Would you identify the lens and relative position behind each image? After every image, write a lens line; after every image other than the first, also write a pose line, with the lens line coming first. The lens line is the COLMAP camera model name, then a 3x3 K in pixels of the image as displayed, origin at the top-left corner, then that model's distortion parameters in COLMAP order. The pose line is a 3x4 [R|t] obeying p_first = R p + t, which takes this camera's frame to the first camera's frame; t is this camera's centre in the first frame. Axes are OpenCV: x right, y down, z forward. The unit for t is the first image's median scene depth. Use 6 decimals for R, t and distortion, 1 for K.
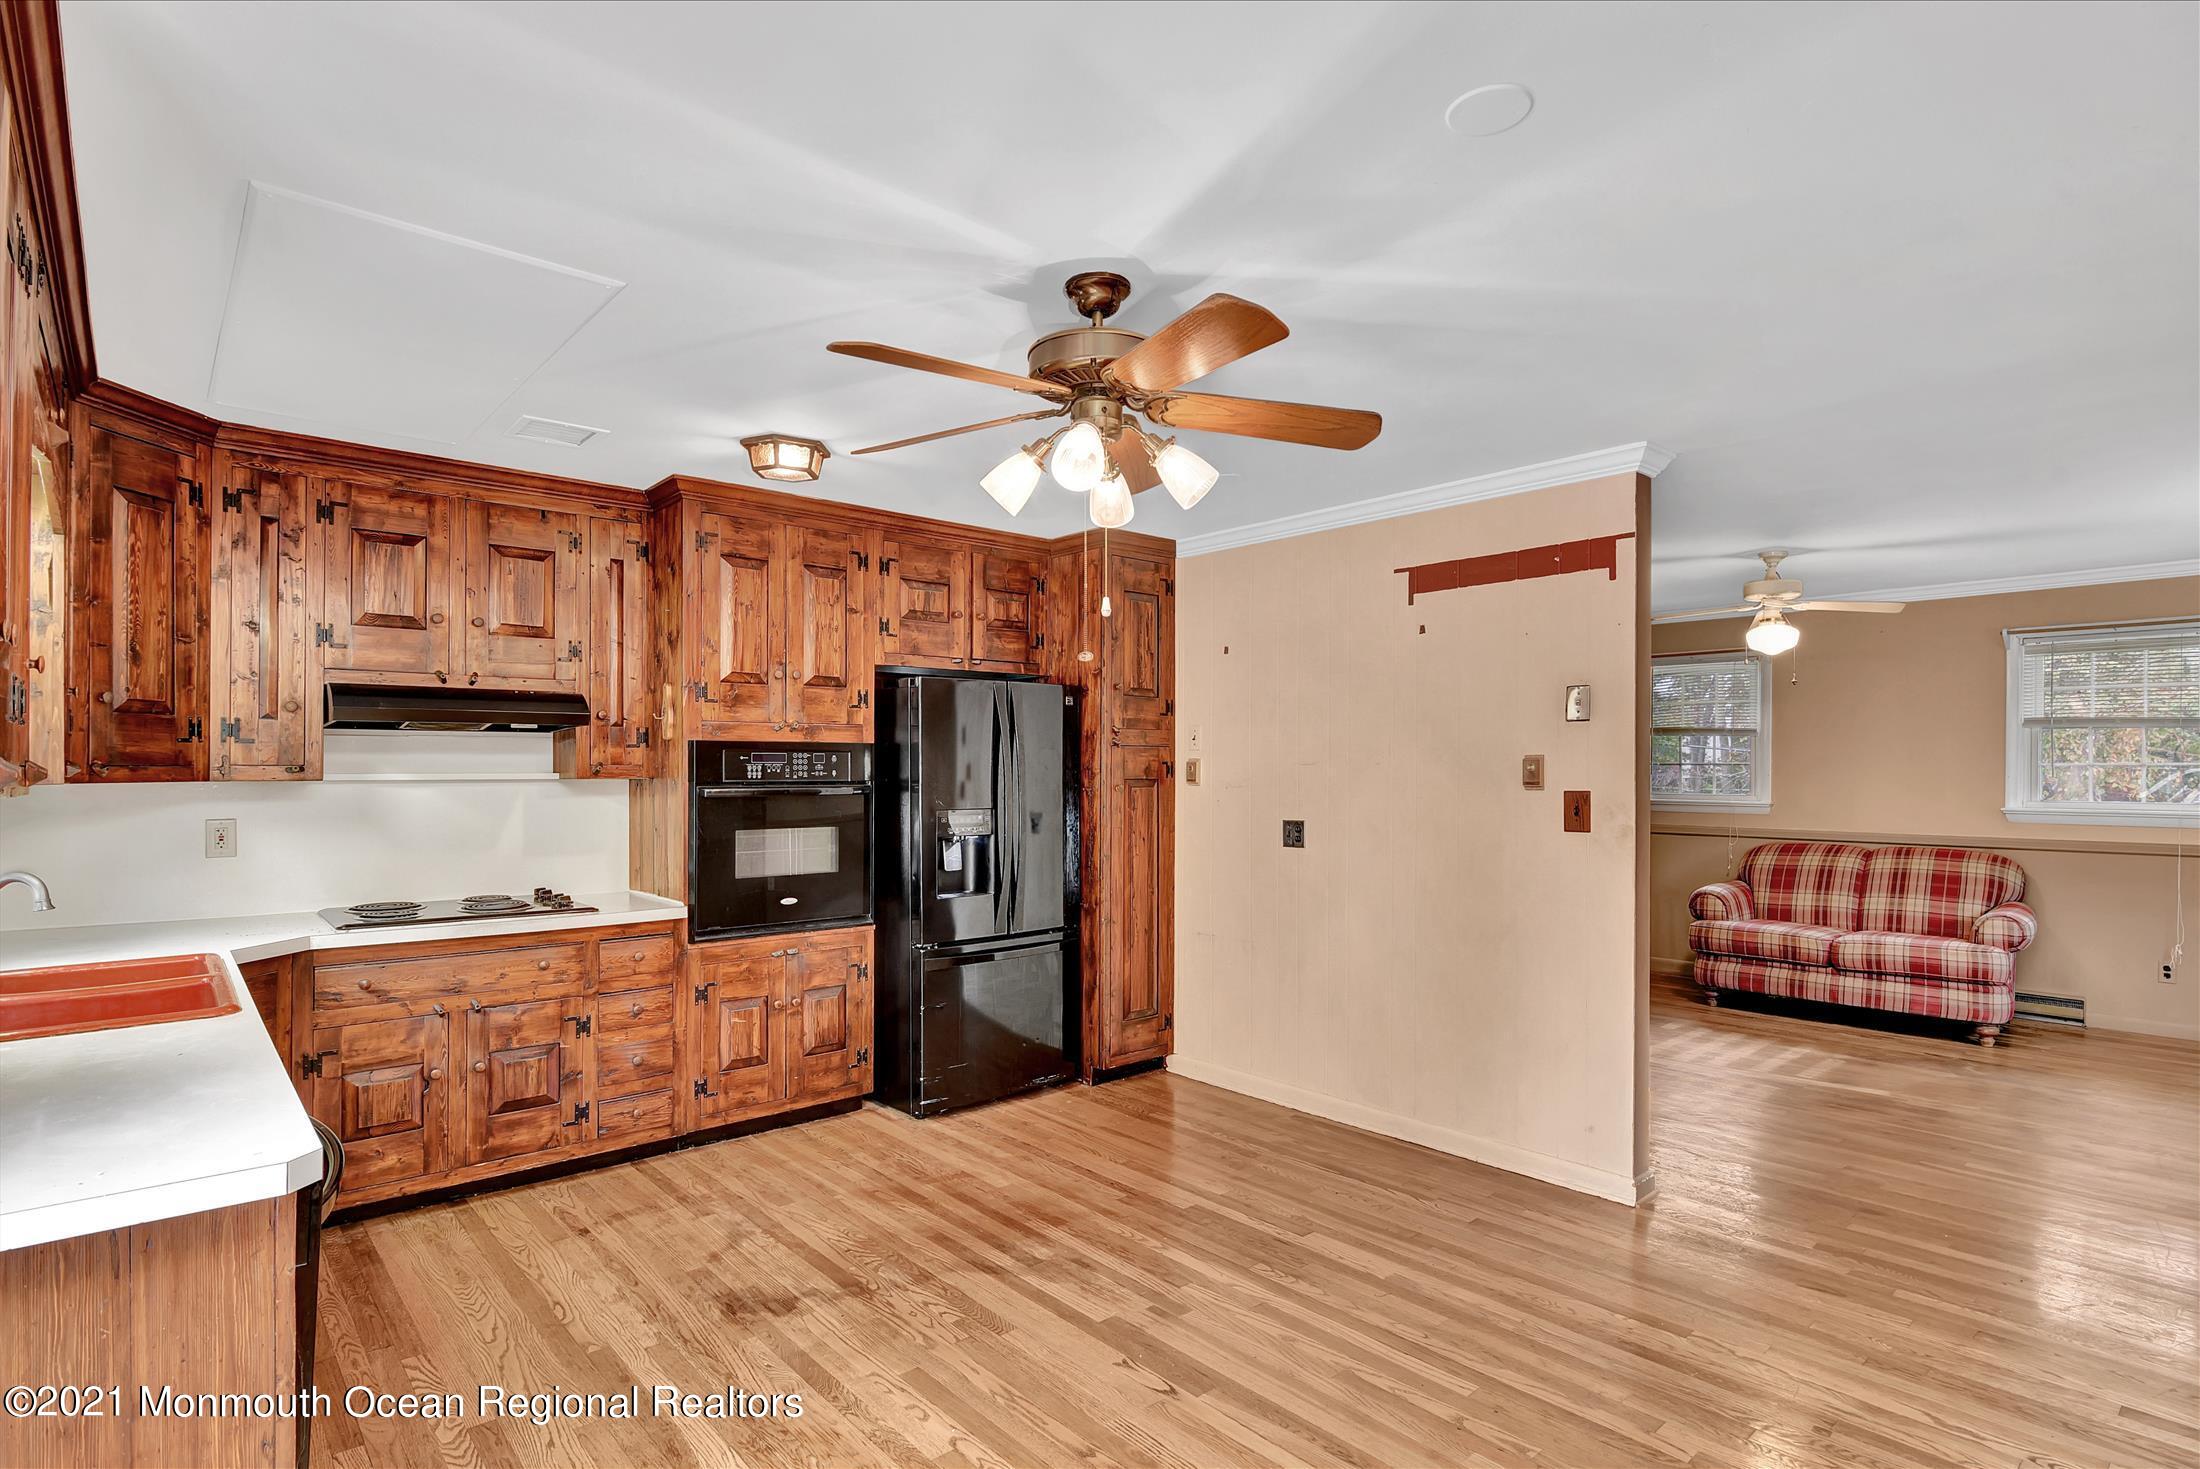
lens RADIAL K [[1119.3, 0, 1109.5], [0, 1119.3, 765.8], [0, 0, 1]] dist [-0.006174, -0.001473]
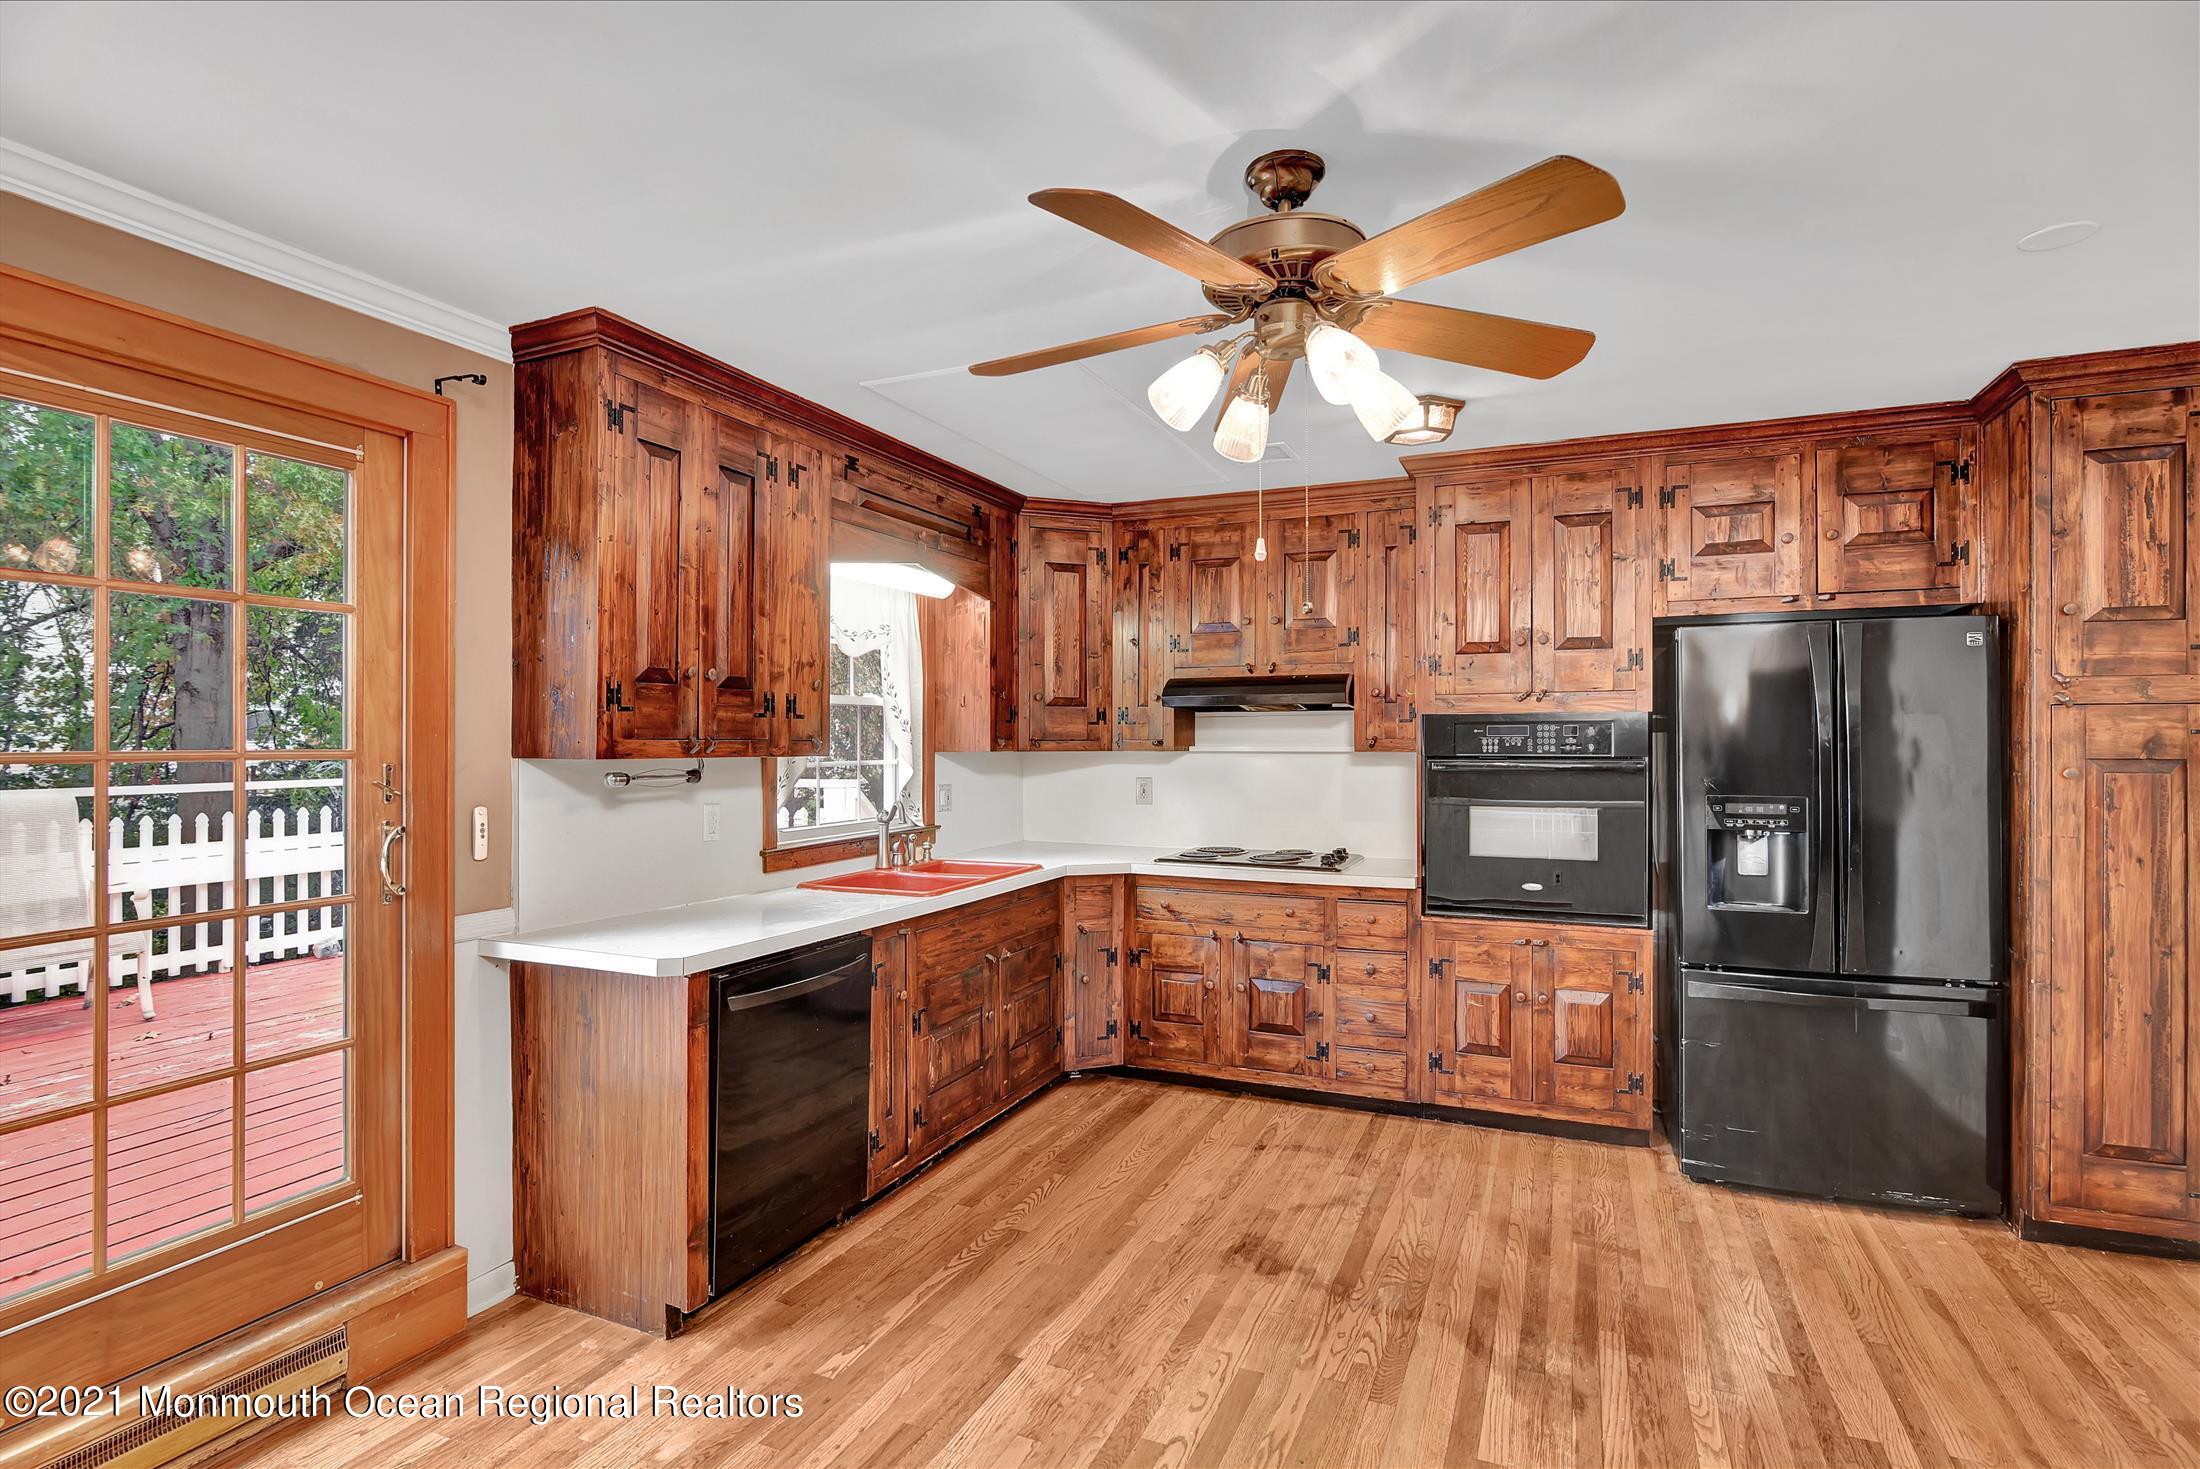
lens RADIAL K [[1093.3, 0, 1096.8], [0, 1093.3, 738.0], [0, 0, 1]] dist [-0.005436, -0.001671]
pose [[0.417147, -0.006570, -0.908815, 0.366693], [0.000509, 0.999975, -0.006995, 0.005033], [0.908839, 0.002455, 0.417140, 0.292879]]
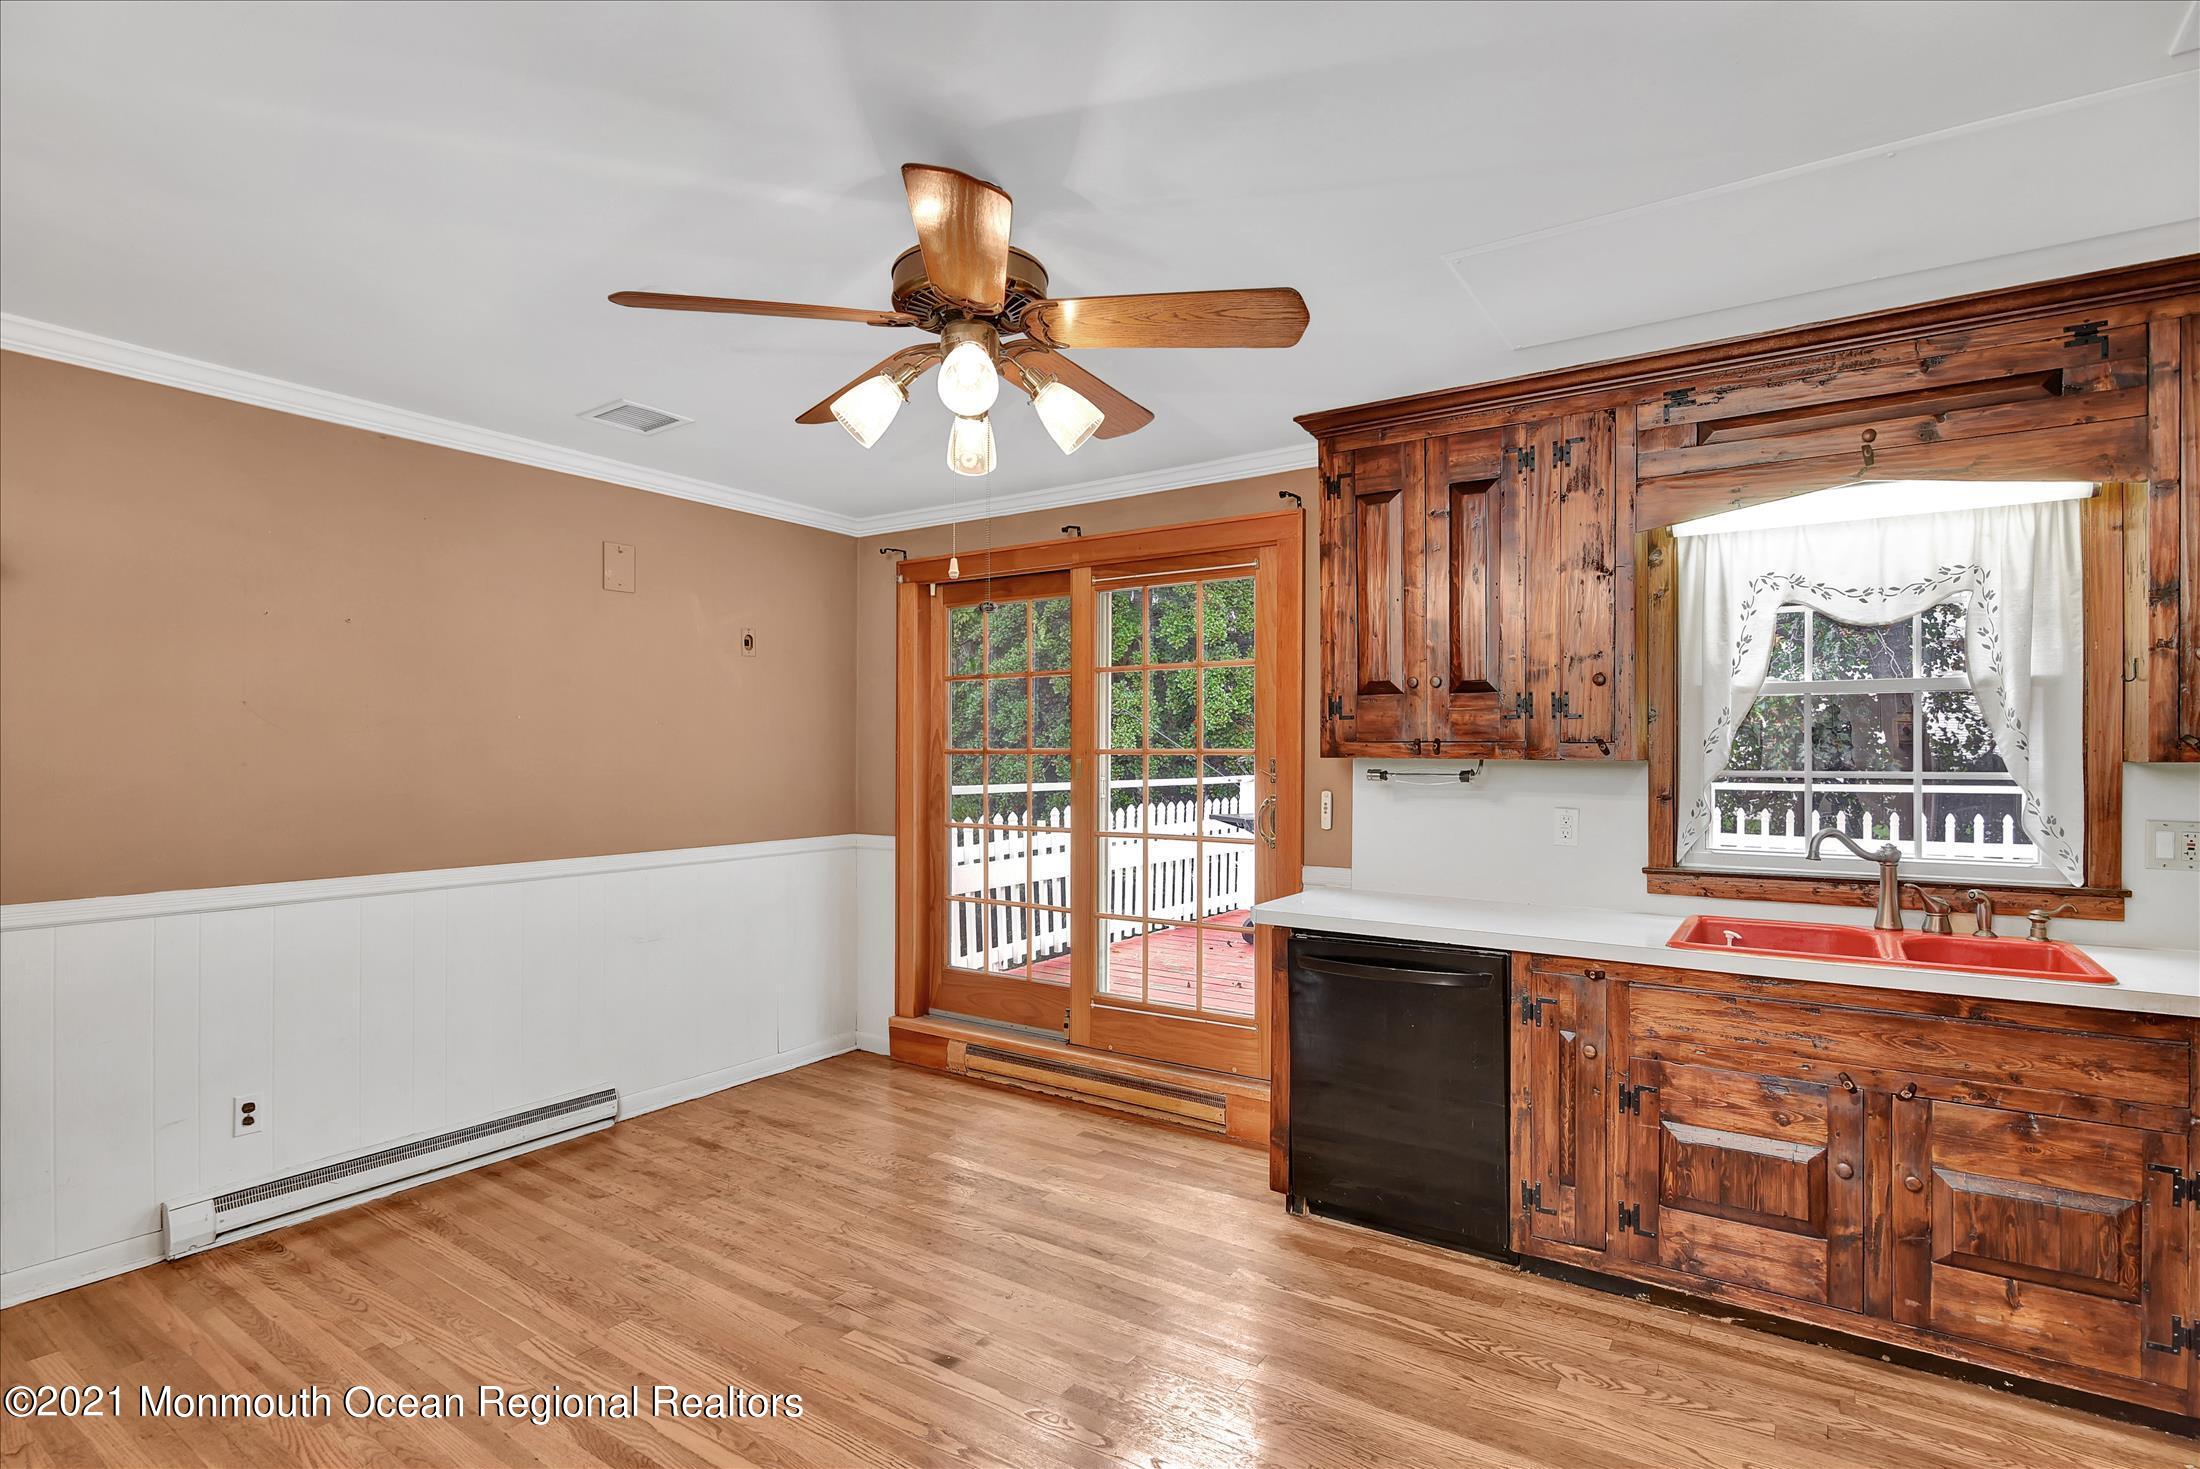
lens RADIAL K [[1109.8, 0, 1096.8], [0, 1109.8, 750.8], [0, 0, 1]] dist [-0.002878, -0.000623]
pose [[-0.970246, -0.003874, -0.242090, 0.052077], [-0.005120, 0.999977, 0.004516, 0.005162], [0.242066, 0.005621, -0.970243, 1.026869]]
